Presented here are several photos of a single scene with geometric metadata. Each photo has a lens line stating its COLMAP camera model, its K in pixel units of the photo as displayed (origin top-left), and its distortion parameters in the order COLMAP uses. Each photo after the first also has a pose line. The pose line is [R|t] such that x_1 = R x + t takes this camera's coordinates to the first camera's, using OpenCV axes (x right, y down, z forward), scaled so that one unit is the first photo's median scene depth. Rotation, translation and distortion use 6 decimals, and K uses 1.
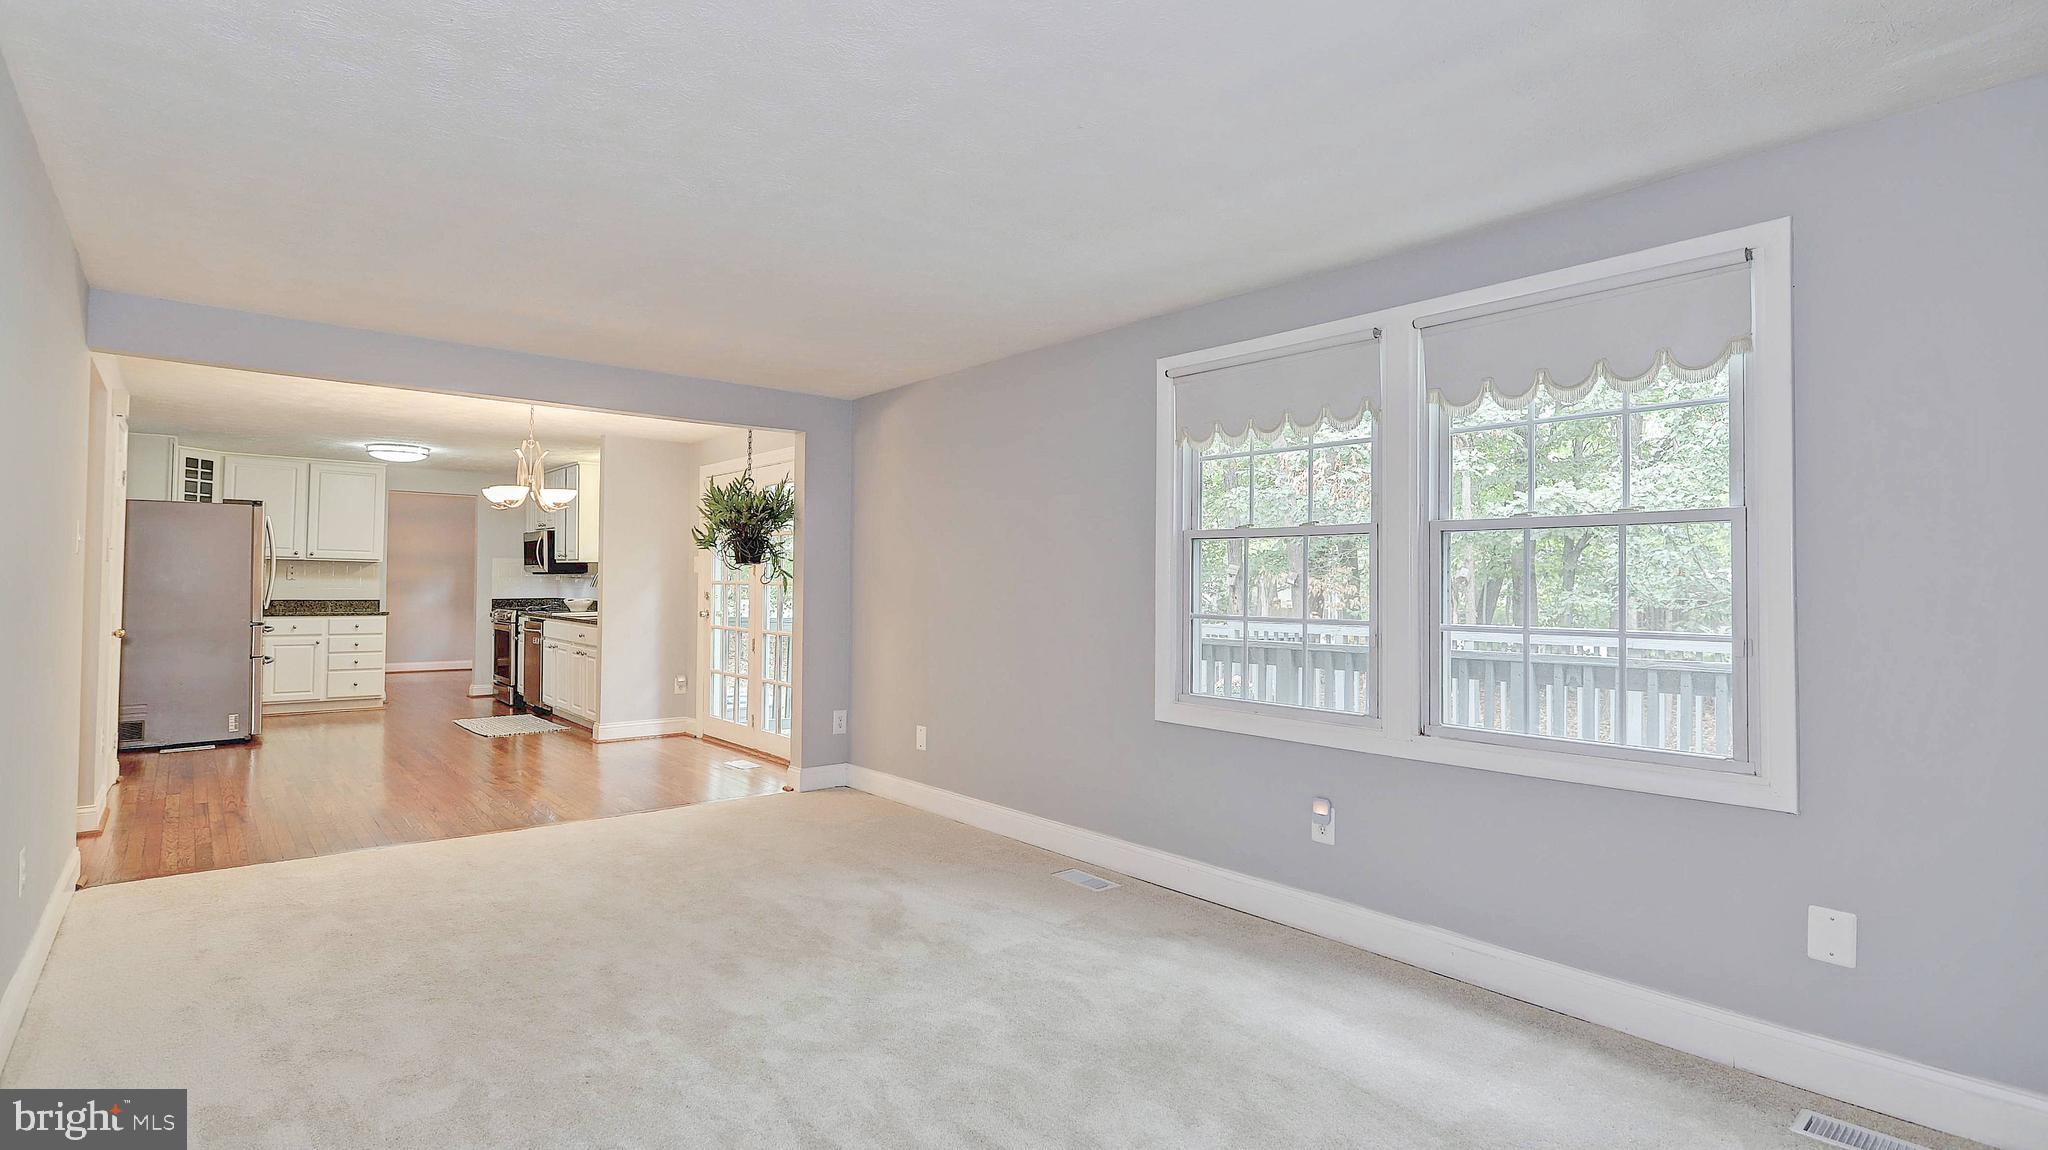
lens RADIAL K [[967.4, 0, 1024.0], [0, 967.4, 575.0], [0, 0, 1]] dist [-0.001271, 0.000225]
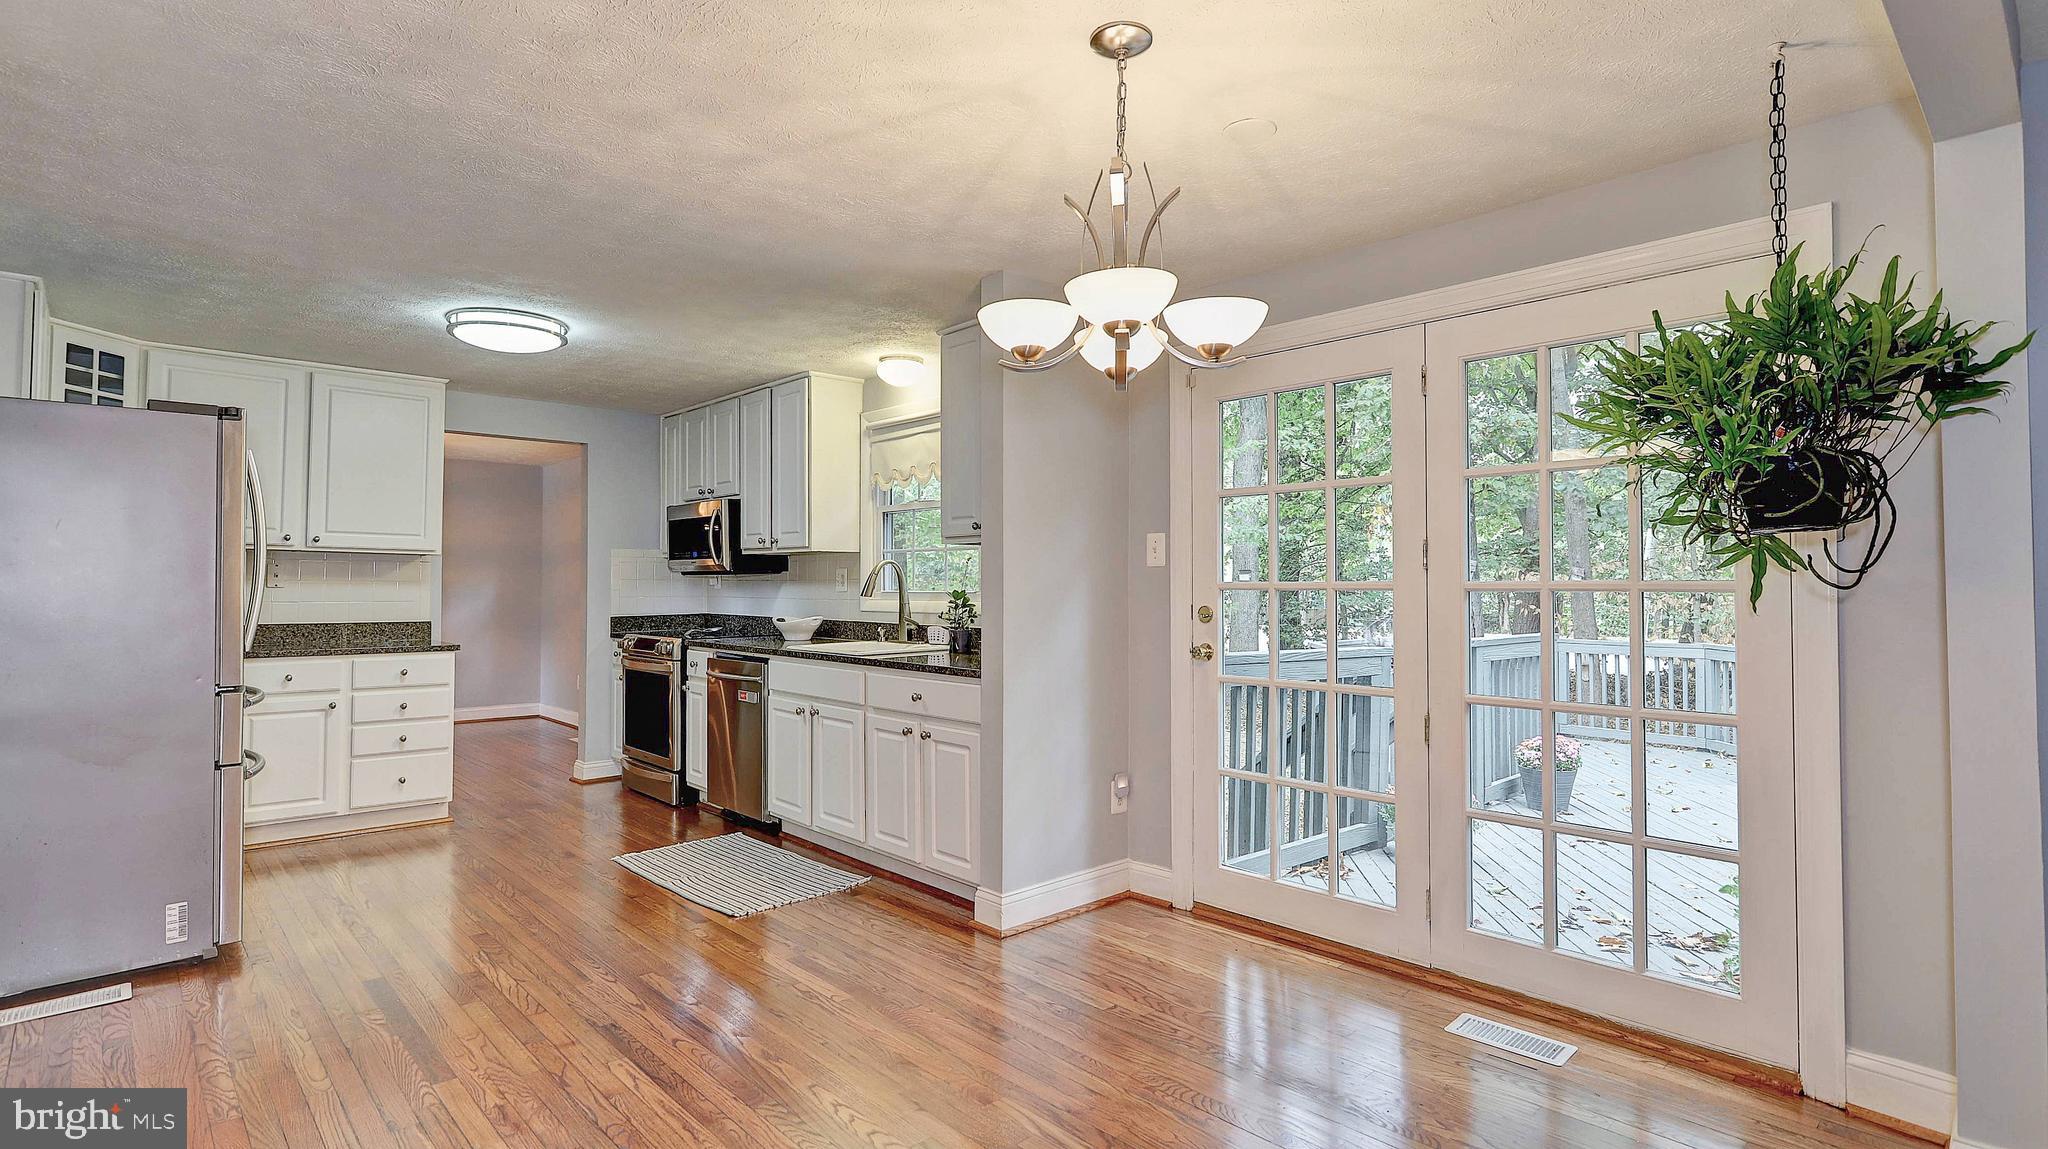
lens RADIAL K [[967.4, 0, 1024.0], [0, 967.4, 574.5], [0, 0, 1]] dist [-0.001271, 0.000225]
pose [[0.998665, -0.006655, 0.051223, -0.372655], [0.006830, 0.999971, -0.003240, 0.002254], [-0.051200, 0.003586, 0.998682, 0.444395]]
